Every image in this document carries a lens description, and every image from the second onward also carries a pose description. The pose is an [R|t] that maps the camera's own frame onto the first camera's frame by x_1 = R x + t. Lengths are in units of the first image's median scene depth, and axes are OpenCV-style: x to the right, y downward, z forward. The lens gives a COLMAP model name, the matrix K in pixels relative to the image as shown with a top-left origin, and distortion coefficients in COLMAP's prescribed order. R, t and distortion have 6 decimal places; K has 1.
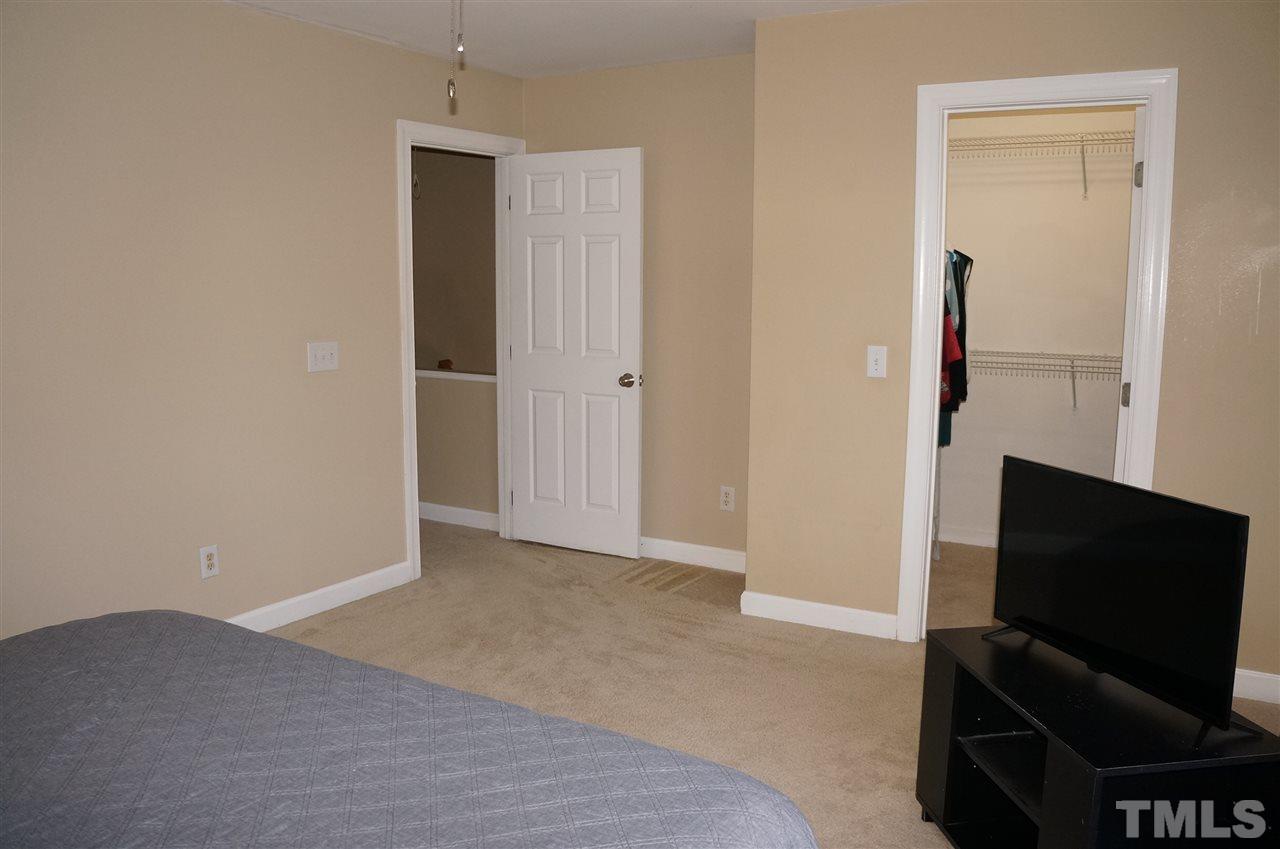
lens RADIAL K [[1021.3, 0, 640.0], [0, 1021.3, 424.5], [0, 0, 1]] dist [-0.188025, 0.153469]
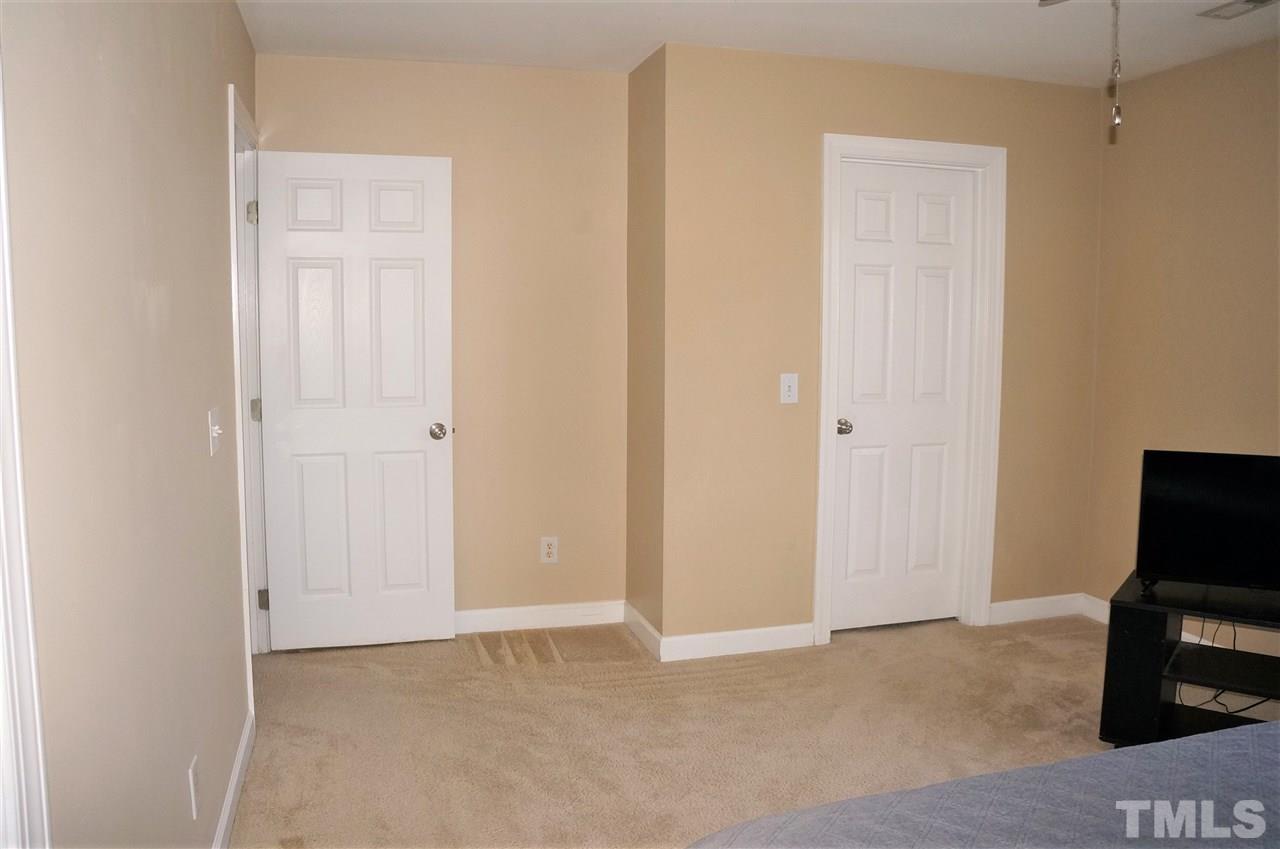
lens RADIAL K [[1021.3, 0, 640.0], [0, 1021.3, 424.5], [0, 0, 1]] dist [-0.188025, 0.153469]
pose [[0.684261, -0.082724, 0.724530, -0.522849], [0.102267, 0.994612, 0.016977, -0.047604], [-0.722030, 0.062479, 0.689035, 0.310349]]
